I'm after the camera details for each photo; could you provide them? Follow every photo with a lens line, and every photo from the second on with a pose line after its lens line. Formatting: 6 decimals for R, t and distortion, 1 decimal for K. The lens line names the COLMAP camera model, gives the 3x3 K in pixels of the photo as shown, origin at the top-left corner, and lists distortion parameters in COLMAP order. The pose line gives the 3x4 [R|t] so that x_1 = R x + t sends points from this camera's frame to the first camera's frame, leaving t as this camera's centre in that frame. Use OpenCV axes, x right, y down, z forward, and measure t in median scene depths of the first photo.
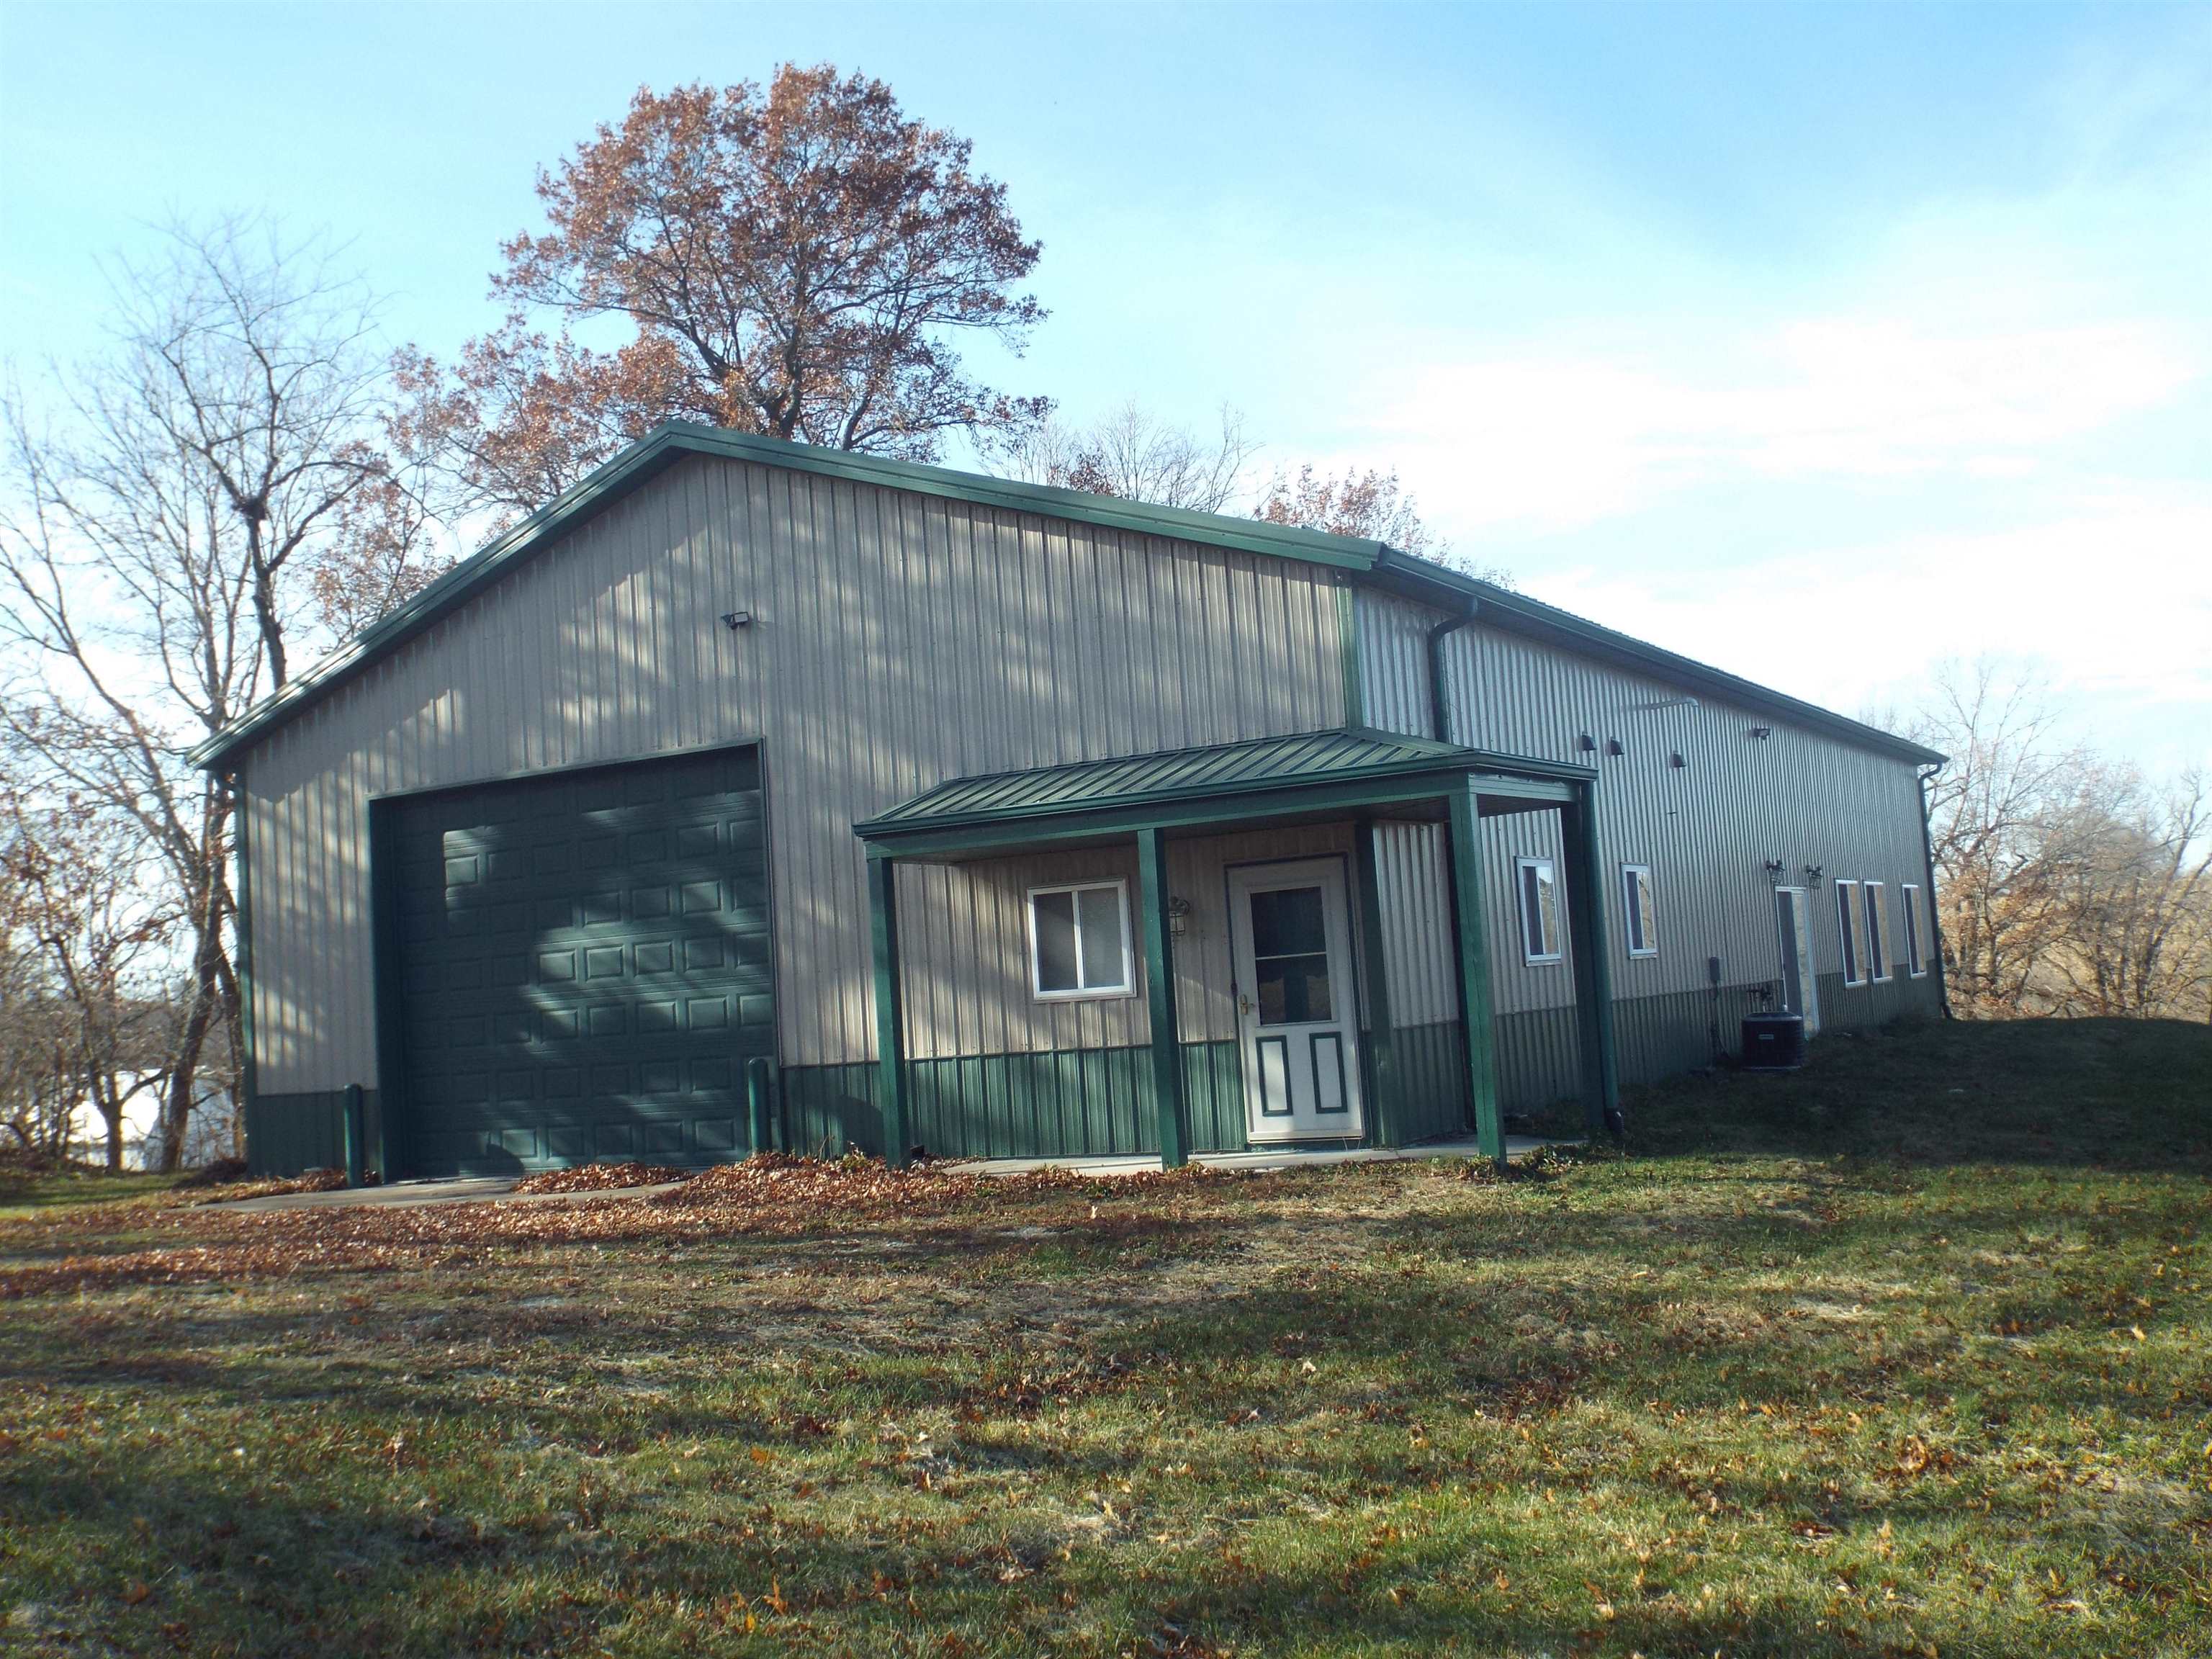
lens RADIAL K [[2148.6, 0, 1106.0], [0, 2148.6, 829.5], [0, 0, 1]] dist [-0.007902, 0.021138]
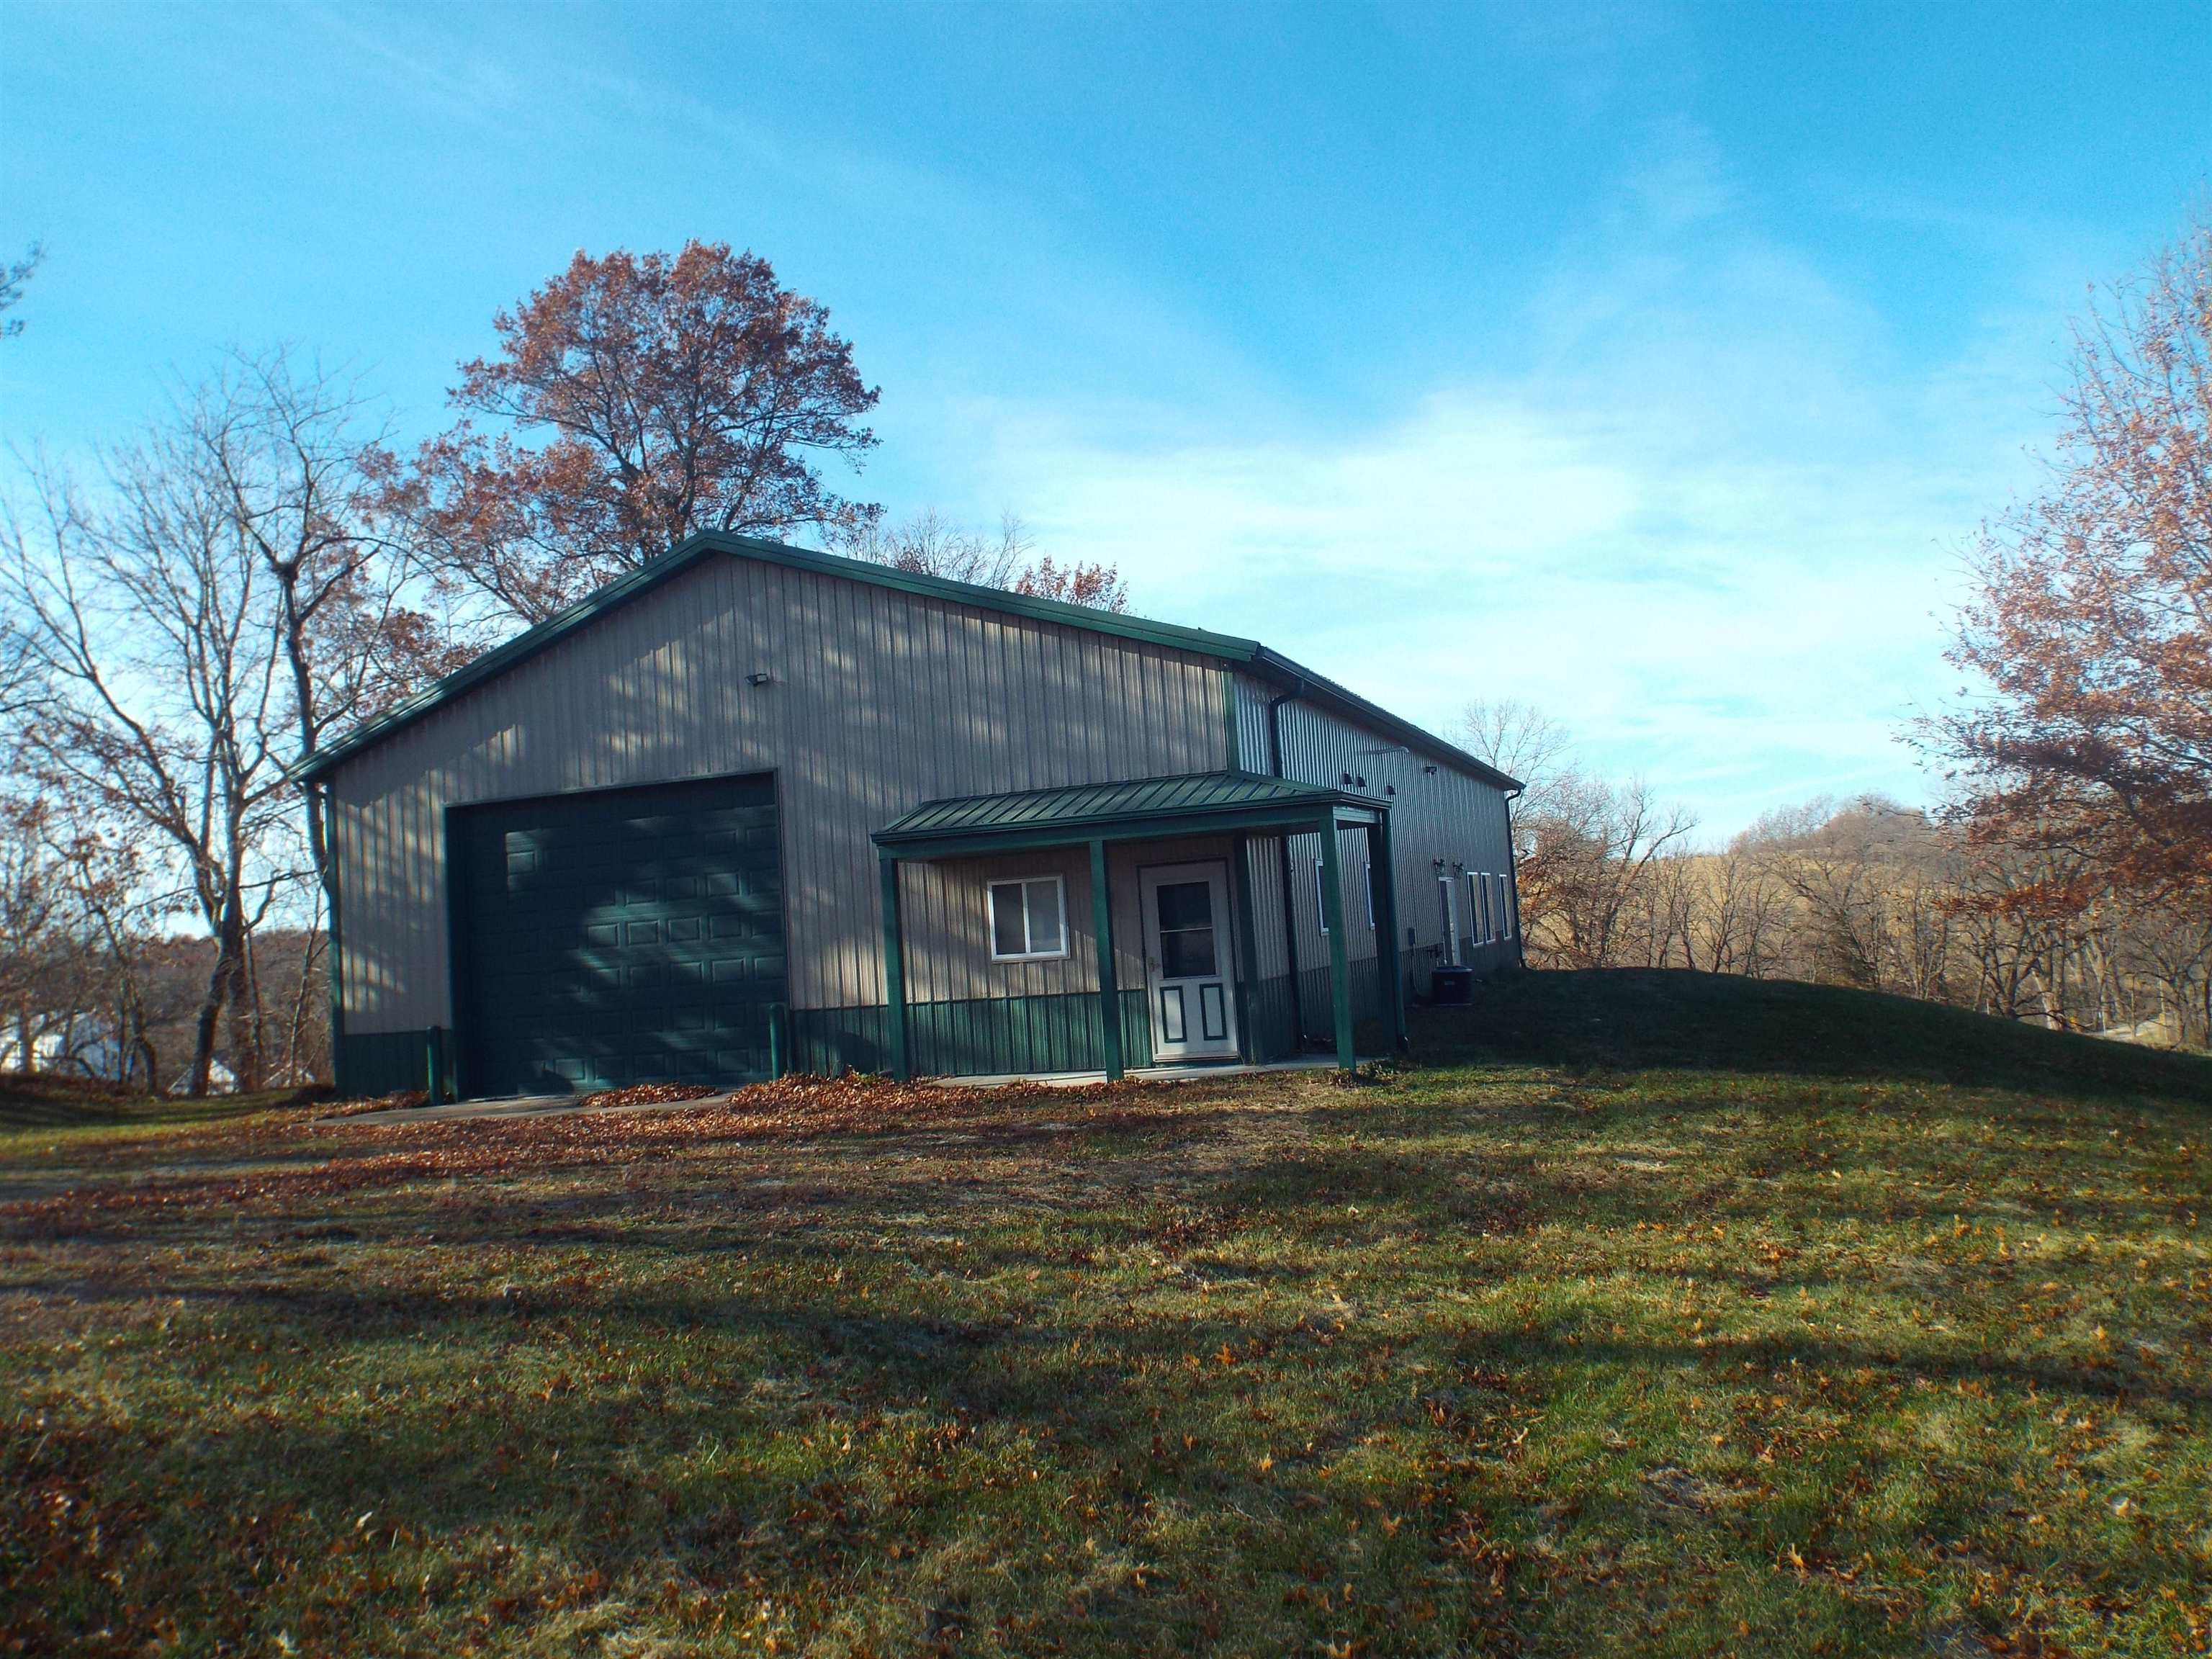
lens RADIAL K [[1633.8, 0, 1106.0], [0, 1633.8, 829.5], [0, 0, 1]] dist [-0.001631, -0.009438]
pose [[0.984741, 0.010837, 0.173688, -0.137680], [-0.011667, 0.999925, 0.003759, -0.009798], [-0.173634, -0.005728, 0.984794, -0.049307]]
